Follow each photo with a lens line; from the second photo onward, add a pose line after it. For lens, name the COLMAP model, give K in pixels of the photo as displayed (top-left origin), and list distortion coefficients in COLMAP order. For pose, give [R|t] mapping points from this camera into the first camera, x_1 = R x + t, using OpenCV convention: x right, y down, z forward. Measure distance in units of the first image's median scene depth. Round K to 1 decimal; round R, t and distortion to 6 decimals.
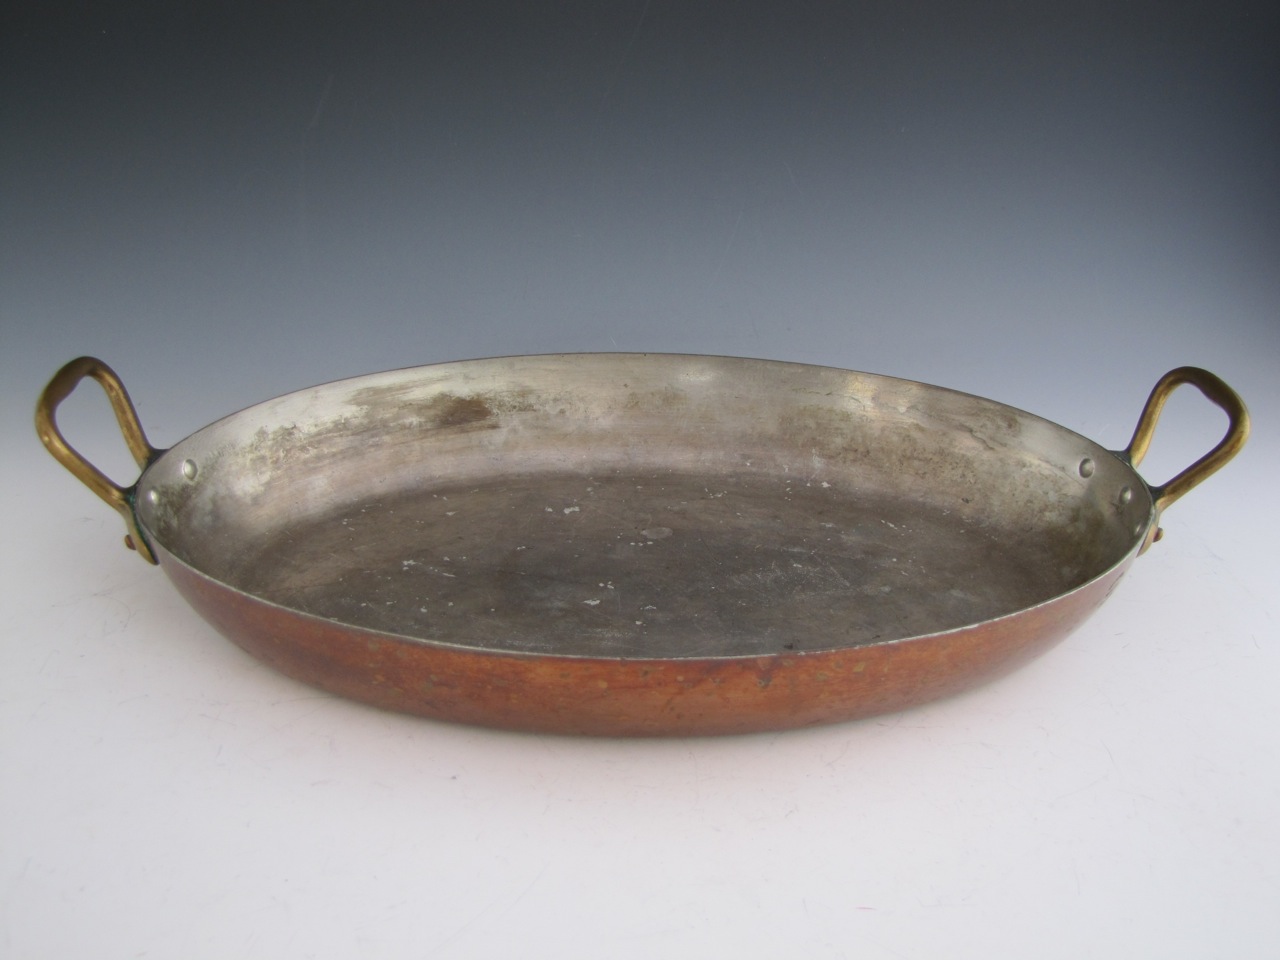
lens RADIAL K [[1254.1, 0, 637.4], [0, 1254.1, 480.7], [0, 0, 1]] dist [-0.112746, 0.000000]
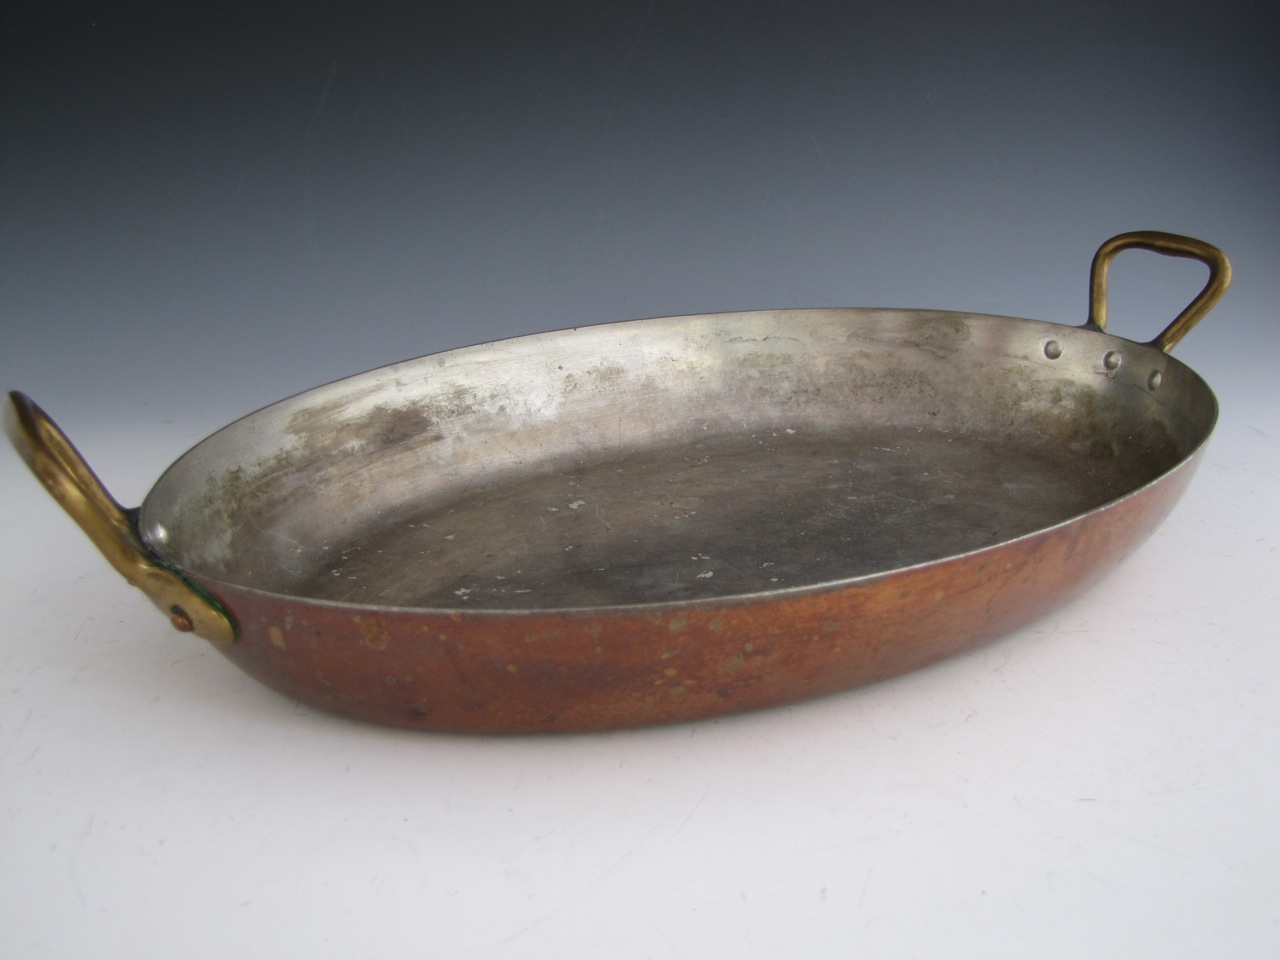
lens RADIAL K [[1271.3, 0, 639.5], [0, 1271.3, 477.8], [0, 0, 1]] dist [-0.106628, 0.000000]
pose [[0.889455, -0.200744, 0.410575, -0.356500], [0.234340, 0.971607, -0.032616, 0.042798], [-0.392370, 0.125224, 0.911244, 0.187647]]
